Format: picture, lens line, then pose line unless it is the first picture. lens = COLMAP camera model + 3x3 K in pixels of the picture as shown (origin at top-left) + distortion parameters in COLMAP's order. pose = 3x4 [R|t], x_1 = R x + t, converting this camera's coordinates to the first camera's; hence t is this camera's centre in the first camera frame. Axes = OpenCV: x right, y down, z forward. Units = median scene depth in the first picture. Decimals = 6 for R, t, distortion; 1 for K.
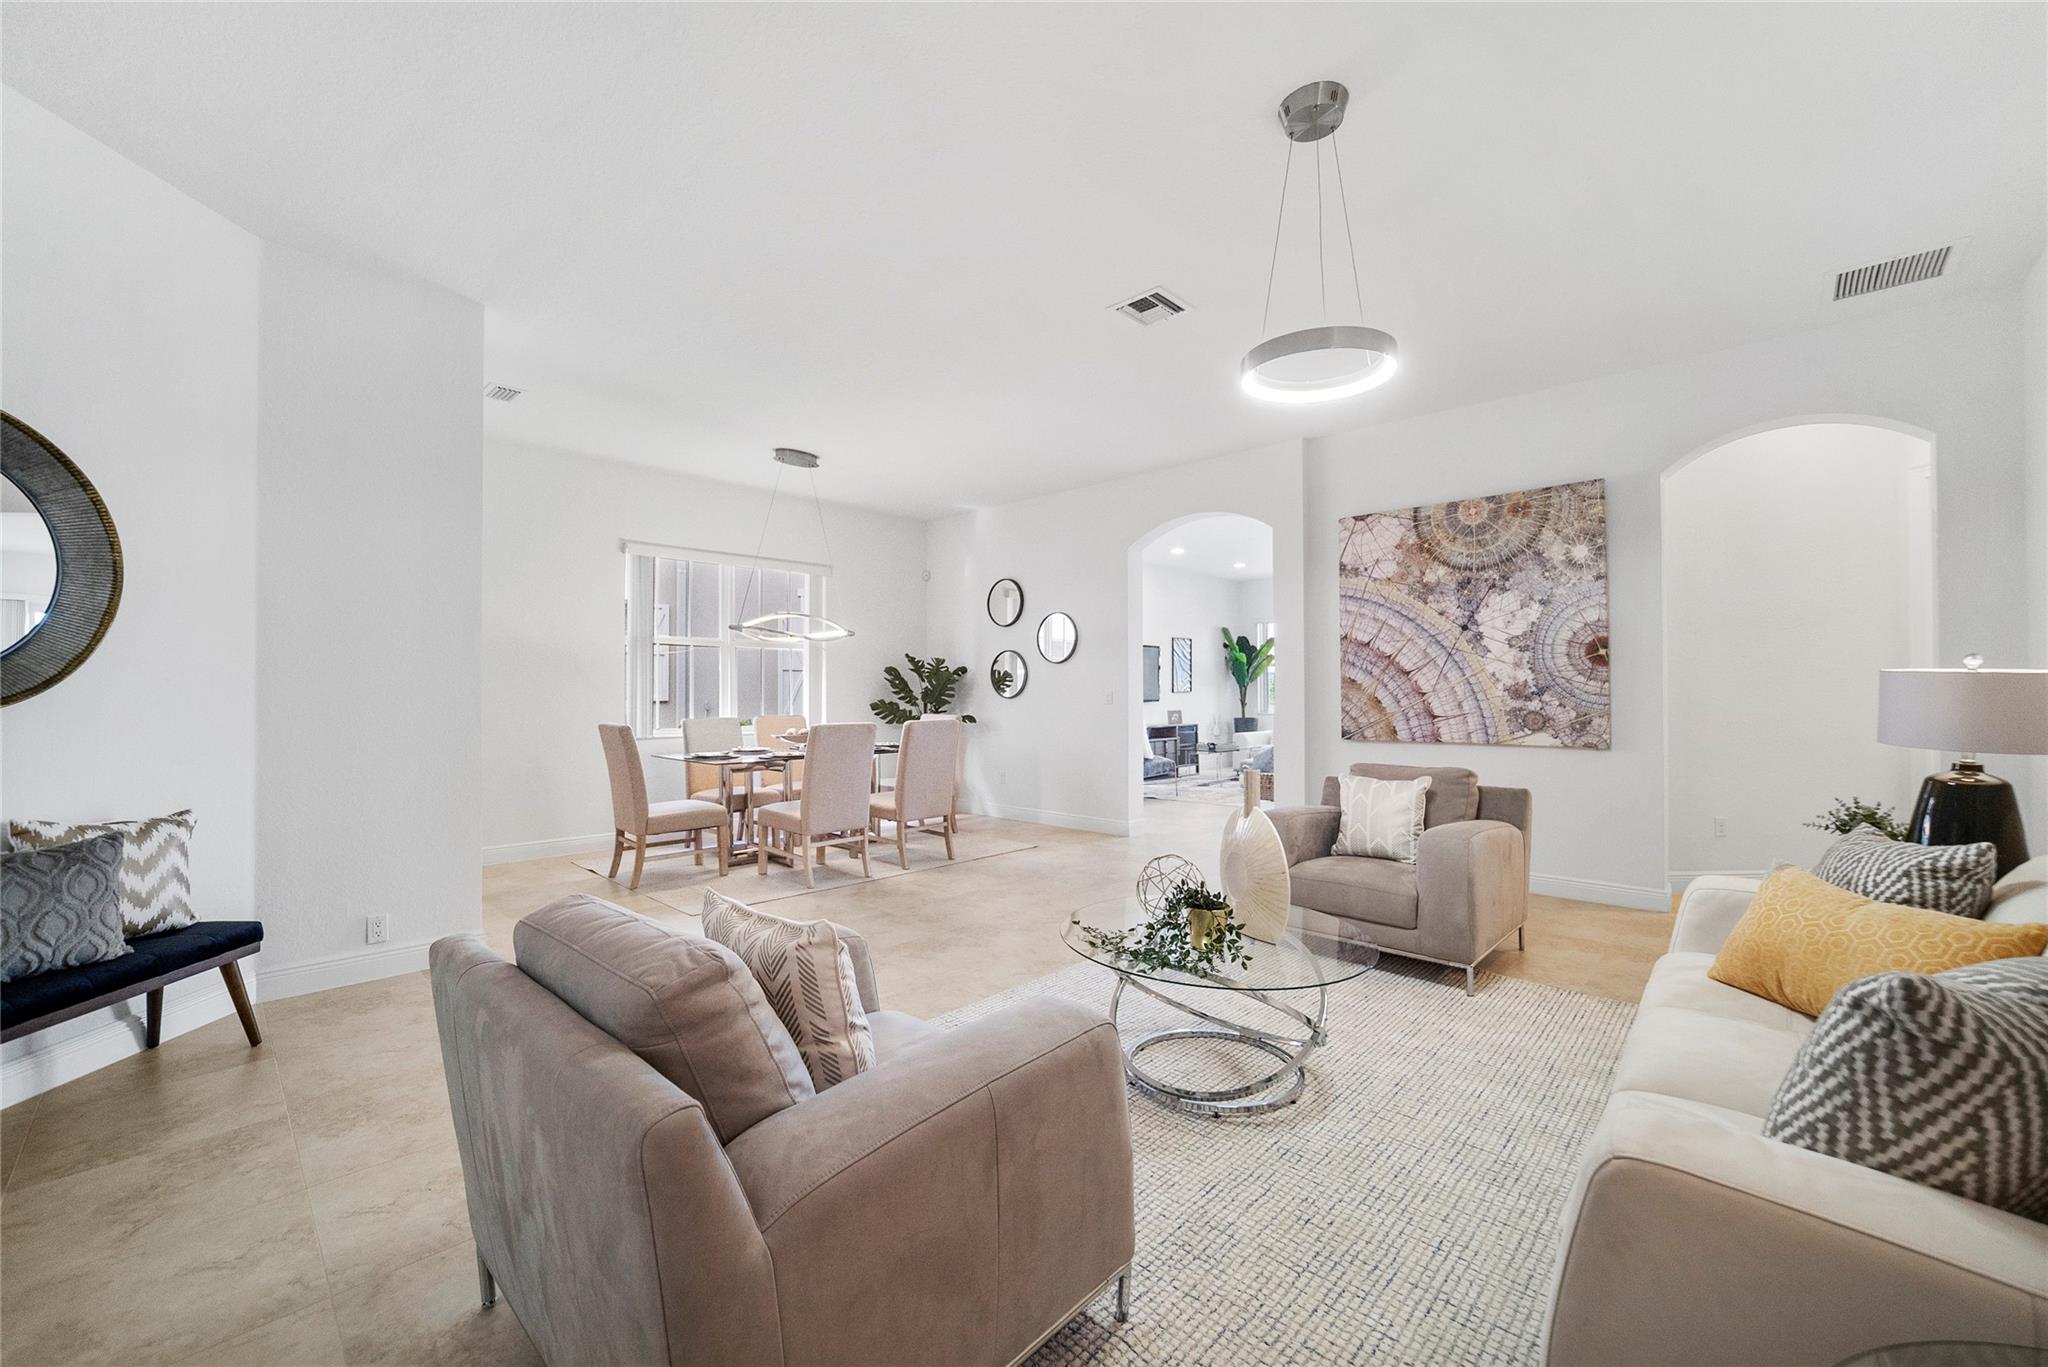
lens RADIAL K [[807.3, 0, 1024.0], [0, 807.3, 683.5], [0, 0, 1]] dist [-0.008553, 0.000286]
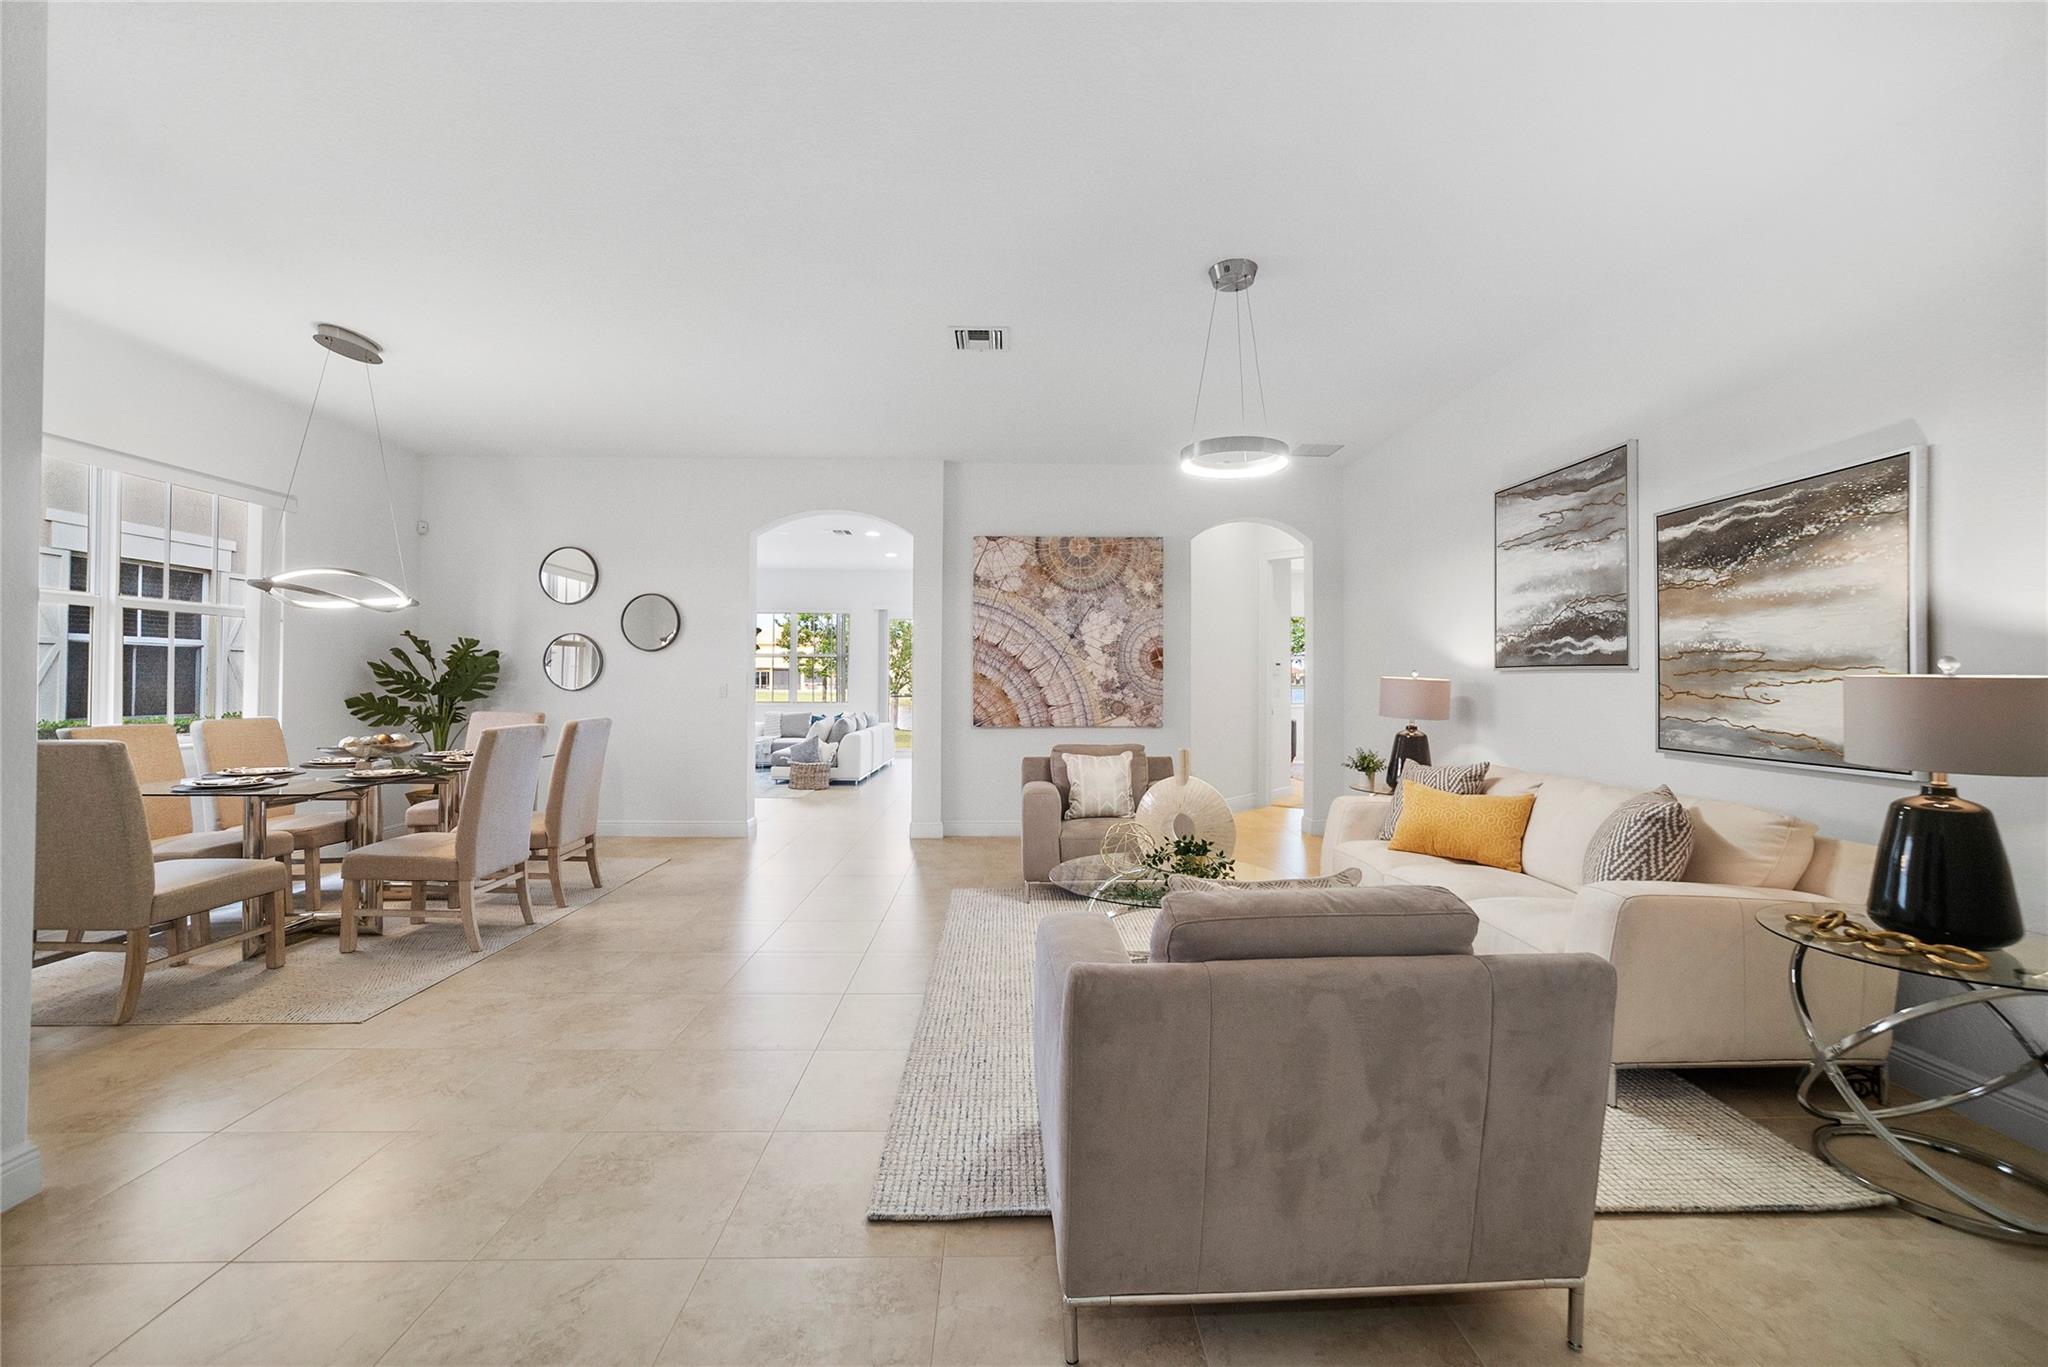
lens RADIAL K [[828.0, 0, 1025.8], [0, 828.0, 677.6], [0, 0, 1]] dist [-0.034165, 0.014635]
pose [[0.706622, 0.009414, 0.707529, -0.448669], [-0.013338, 0.999911, 0.000017, -0.002630], [-0.707466, -0.009449, 0.706684, 0.122609]]
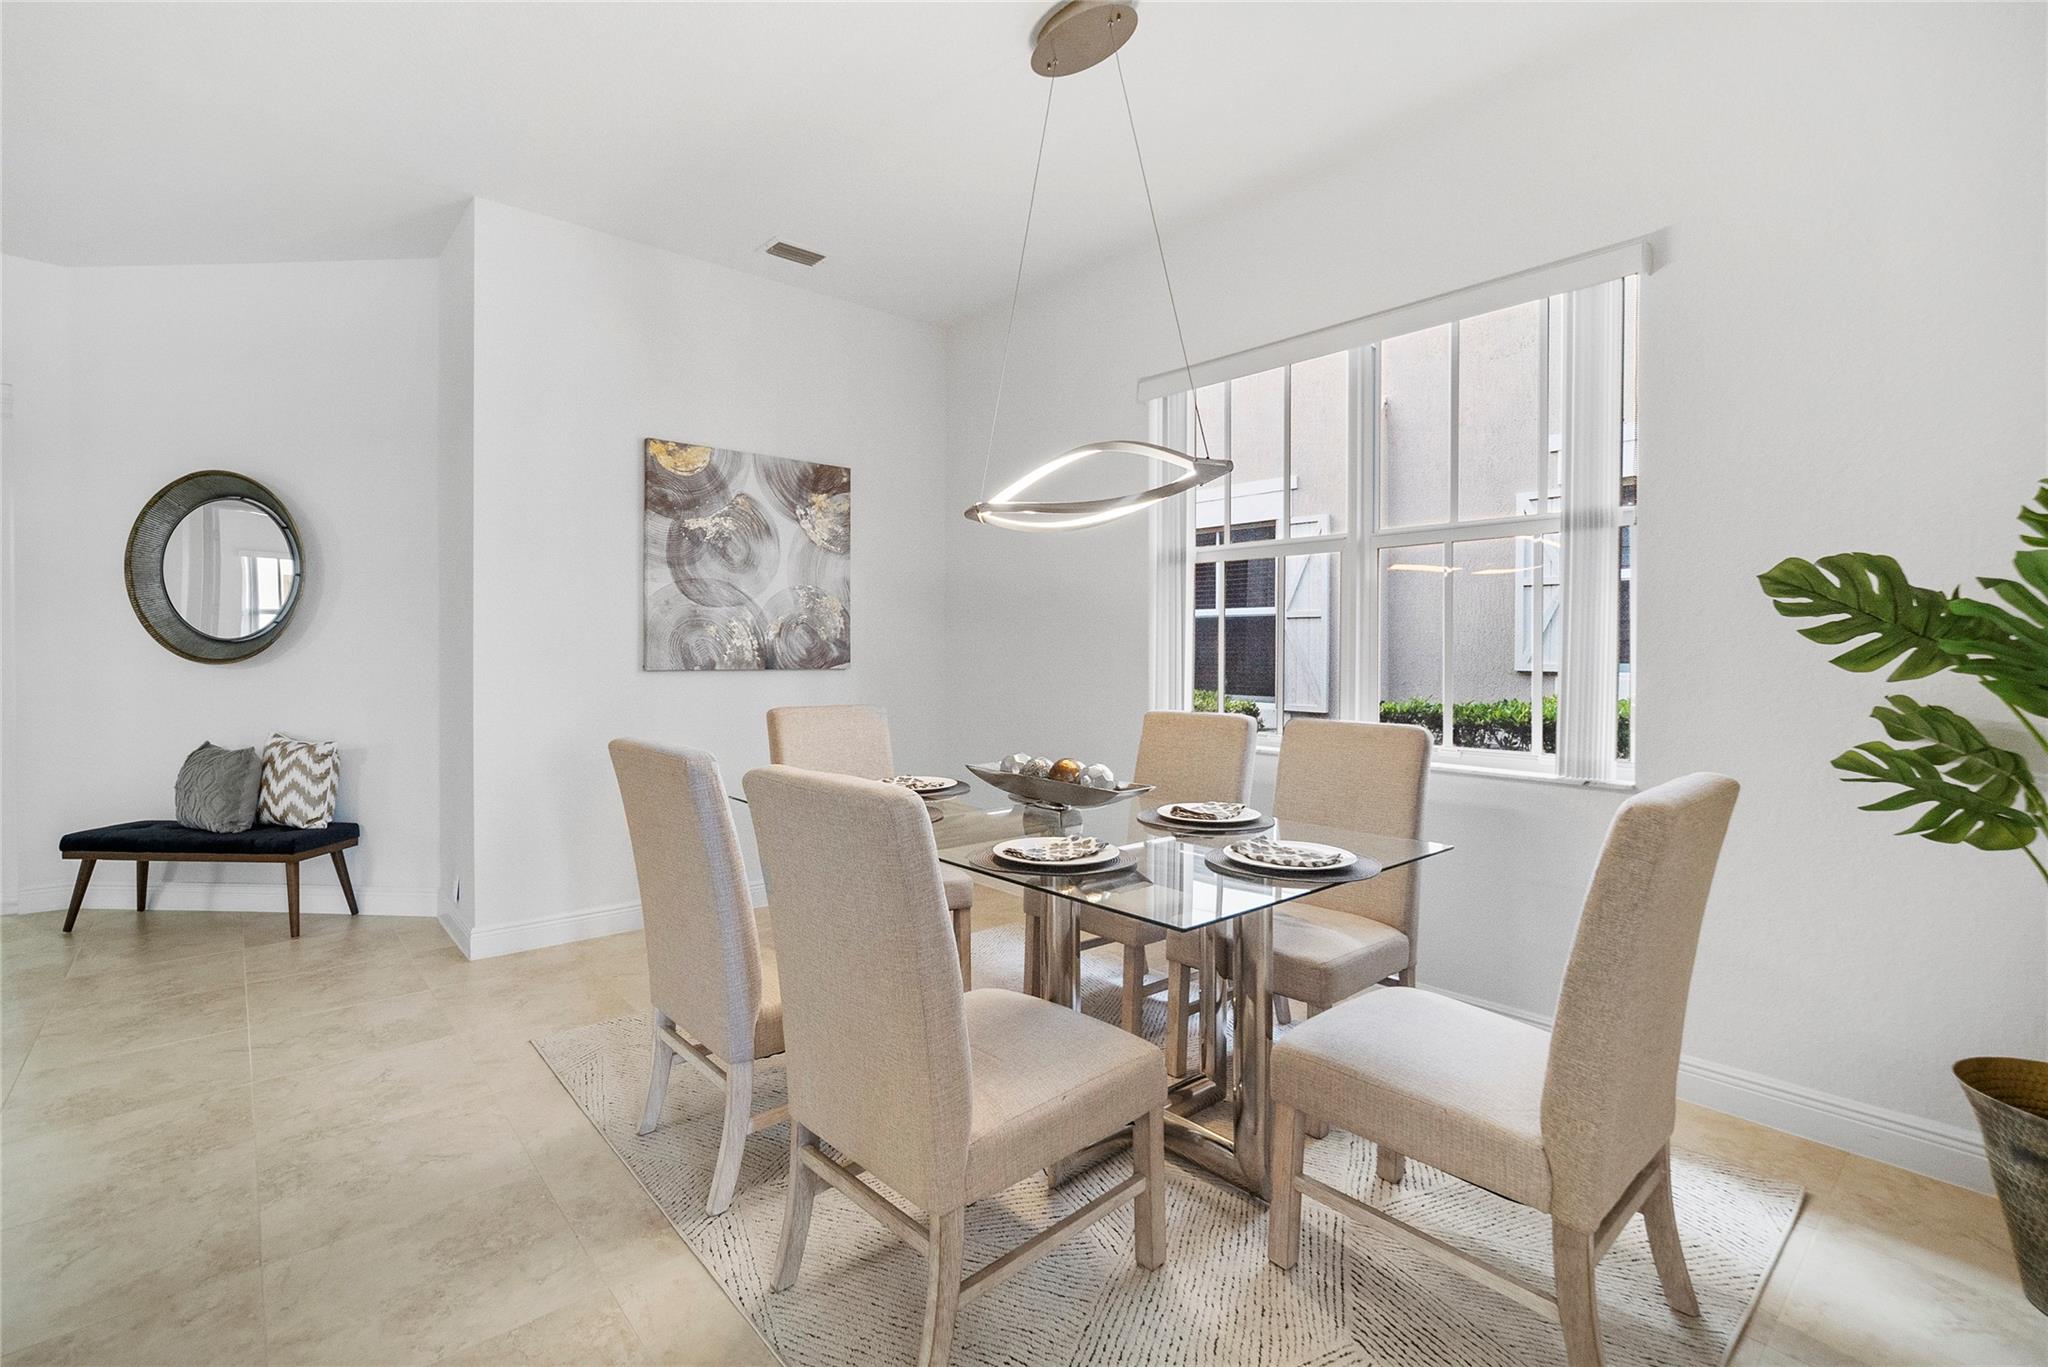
lens RADIAL K [[931.3, 0, 1034.4], [0, 931.3, 663.5], [0, 0, 1]] dist [-0.008793, 0.000717]
pose [[-0.094286, 0.017024, -0.995400, 0.185977], [0.004149, 0.999852, 0.016707, 0.007745], [0.995536, -0.002555, -0.094343, 1.266951]]
